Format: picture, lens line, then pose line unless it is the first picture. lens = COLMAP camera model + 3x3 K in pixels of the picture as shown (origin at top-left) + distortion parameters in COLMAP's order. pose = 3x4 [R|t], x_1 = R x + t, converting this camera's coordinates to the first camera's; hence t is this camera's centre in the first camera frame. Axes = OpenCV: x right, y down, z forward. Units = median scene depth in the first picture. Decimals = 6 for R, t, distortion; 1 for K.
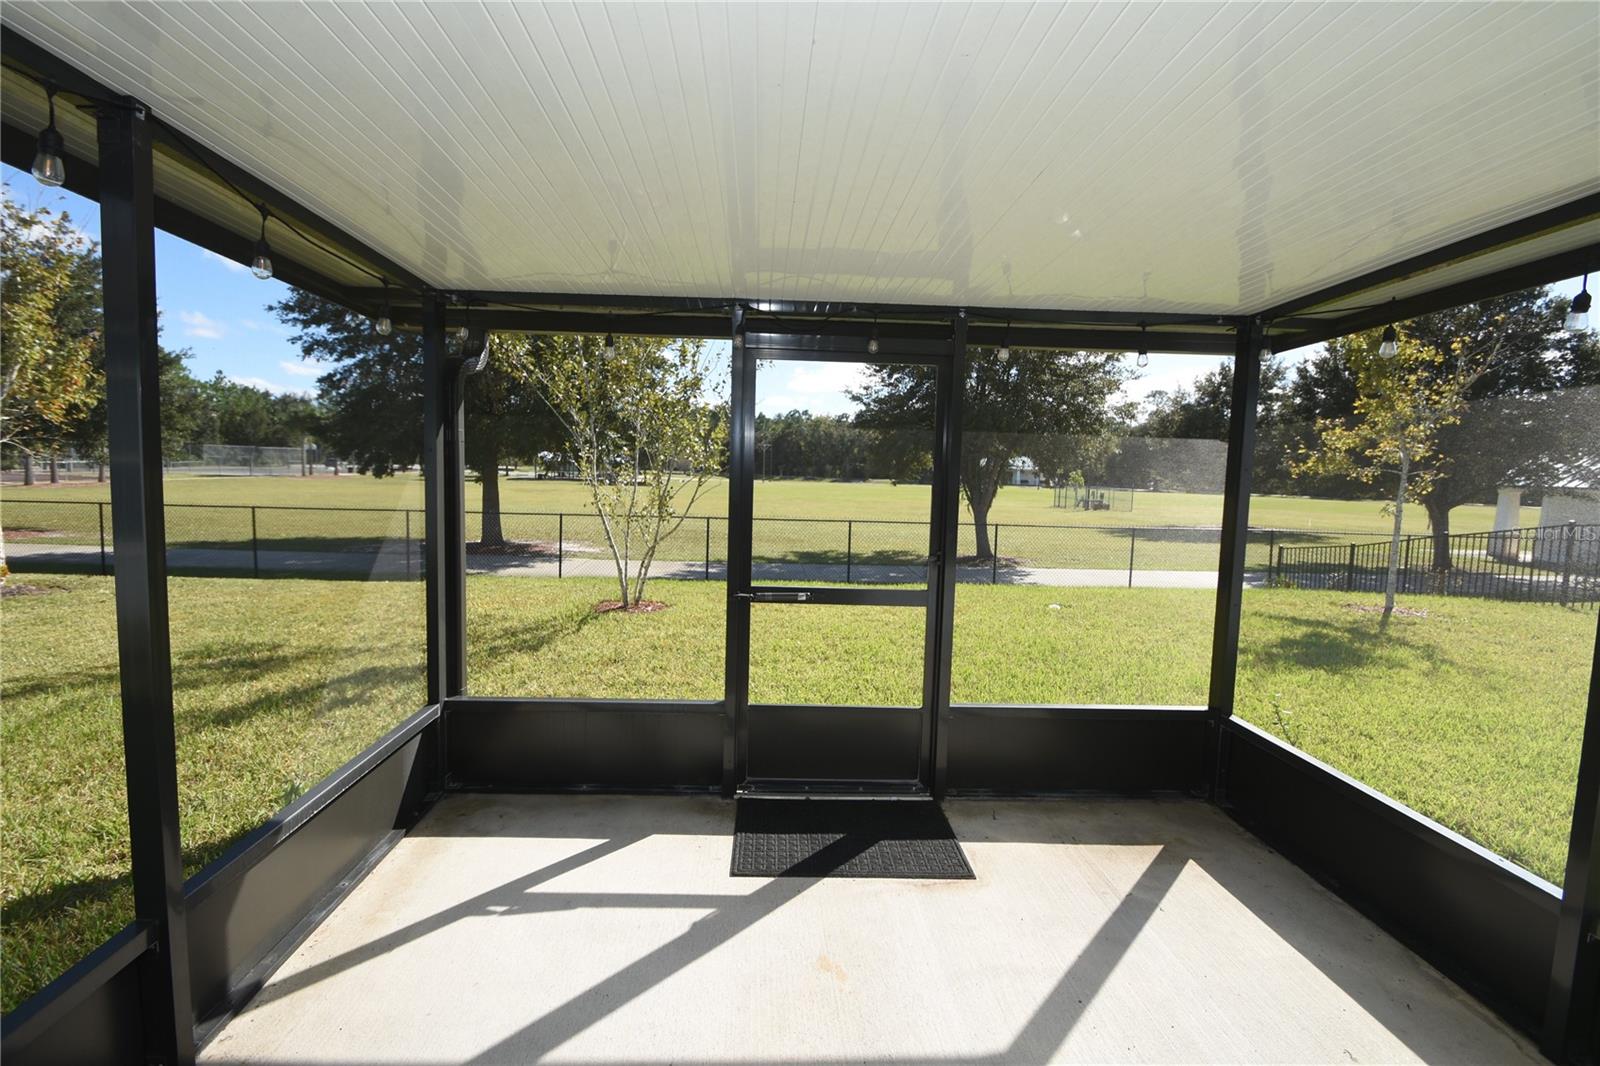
lens RADIAL K [[694.3, 0, 771.6], [0, 694.3, 521.5], [0, 0, 1]] dist [0.001406, 0.000064]
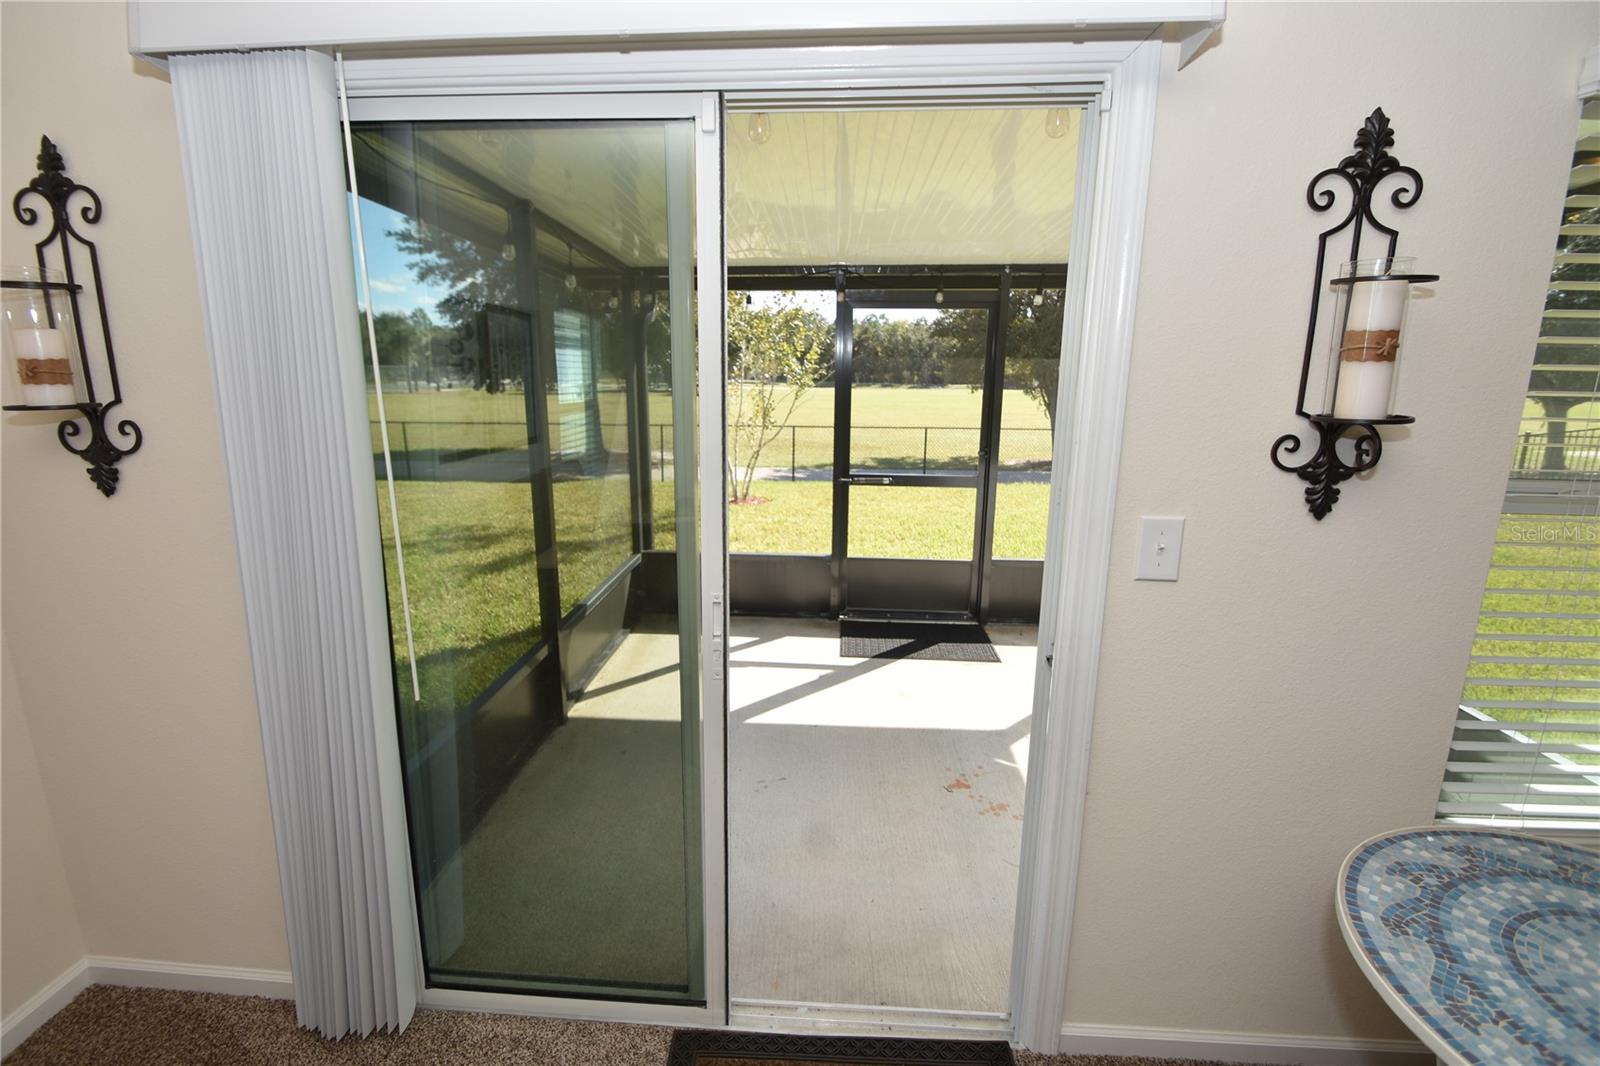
lens RADIAL K [[697.0, 0, 785.7], [0, 697.0, 517.5], [0, 0, 1]] dist [0.004639, -0.011891]
pose [[0.996099, -0.002249, -0.088209, -0.032392], [0.013190, 0.992239, 0.123646, 0.003777], [0.087246, -0.124327, 0.988398, -0.399573]]
